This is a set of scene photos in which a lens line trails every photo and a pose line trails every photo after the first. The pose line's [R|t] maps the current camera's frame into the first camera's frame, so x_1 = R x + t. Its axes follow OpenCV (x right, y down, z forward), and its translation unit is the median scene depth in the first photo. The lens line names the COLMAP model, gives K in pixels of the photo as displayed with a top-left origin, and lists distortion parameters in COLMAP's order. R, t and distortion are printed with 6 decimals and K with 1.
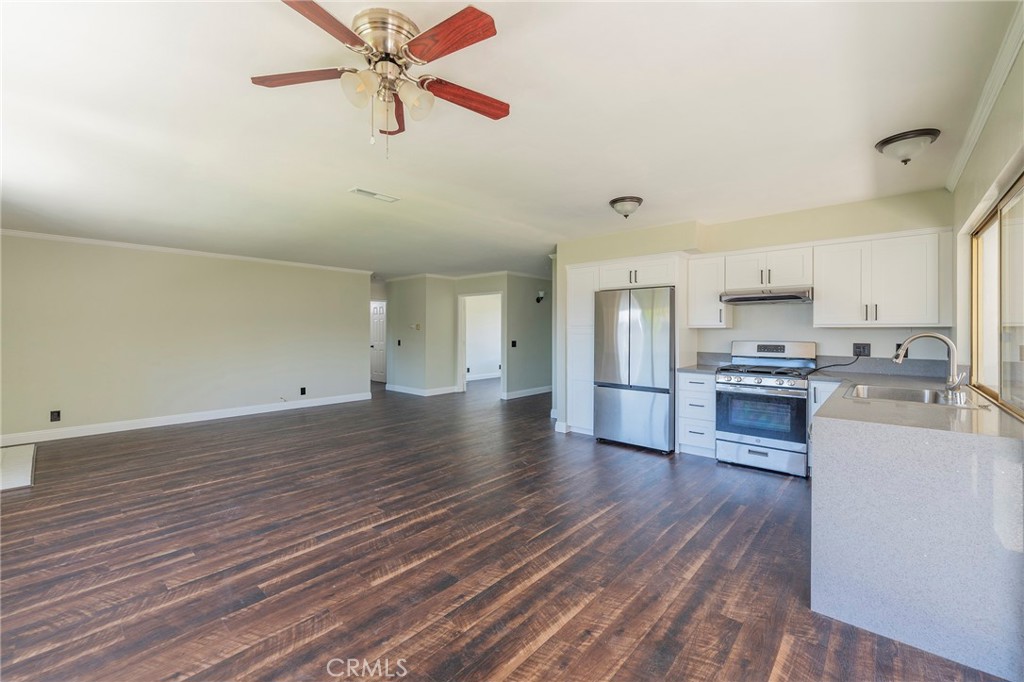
lens RADIAL K [[420.1, 0, 515.0], [0, 420.1, 335.6], [0, 0, 1]] dist [-0.000225, -0.000180]
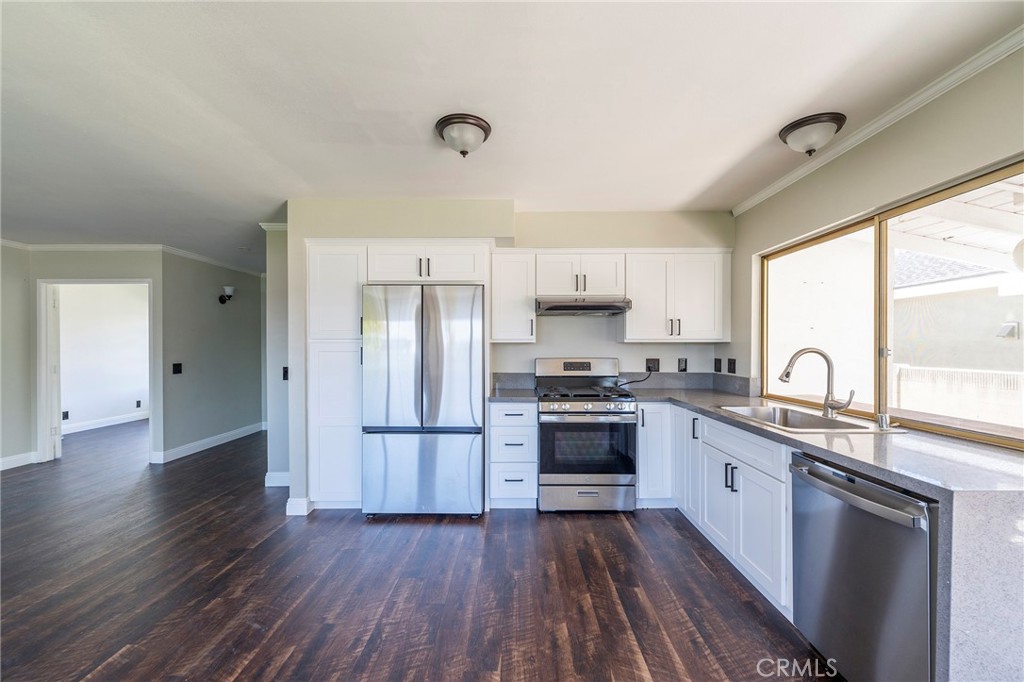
lens RADIAL K [[415.4, 0, 513.6], [0, 415.4, 349.8], [0, 0, 1]] dist [-0.000976, -0.000133]
pose [[0.752242, -0.006656, 0.658853, -0.062491], [0.008893, 0.999960, -0.000052, -0.004870], [-0.658827, 0.005899, 0.752272, 0.446243]]
